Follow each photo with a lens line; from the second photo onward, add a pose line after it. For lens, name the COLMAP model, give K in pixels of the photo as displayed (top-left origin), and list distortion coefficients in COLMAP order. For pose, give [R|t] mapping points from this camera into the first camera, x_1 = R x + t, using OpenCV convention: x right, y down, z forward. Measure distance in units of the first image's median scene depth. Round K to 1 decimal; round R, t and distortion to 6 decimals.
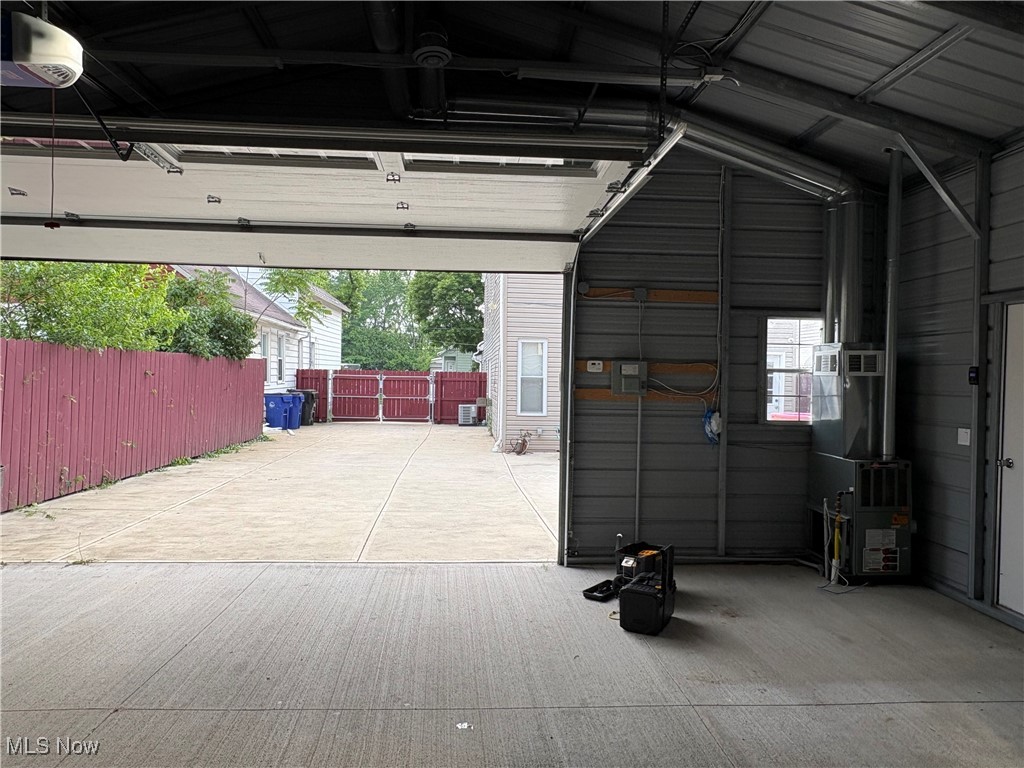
lens RADIAL K [[716.5, 0, 509.0], [0, 716.5, 377.8], [0, 0, 1]] dist [-0.009523, -0.000773]
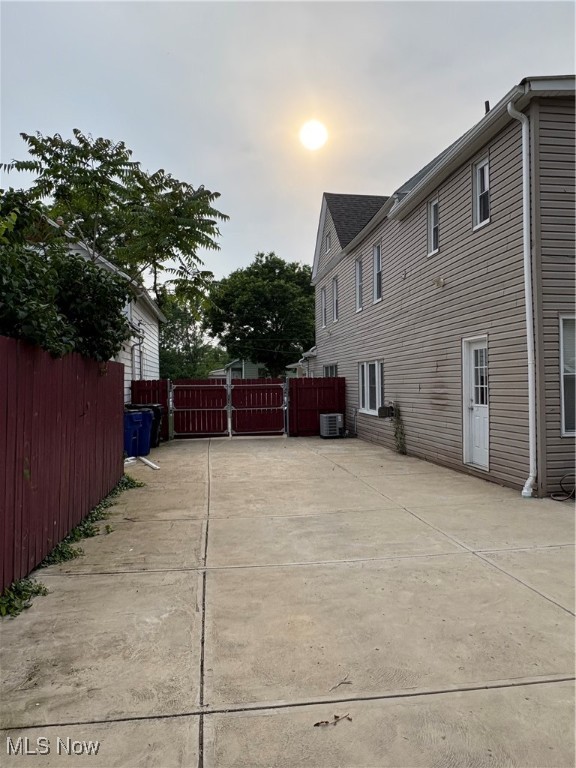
lens RADIAL K [[537.4, 0, 289.2], [0, 537.4, 383.9], [0, 0, 1]] dist [-0.009523, -0.000773]
pose [[0.996455, -0.035914, 0.076079, -0.154537], [0.036085, 0.999348, -0.000878, -0.000791], [-0.075998, 0.003621, 0.997101, 0.333335]]
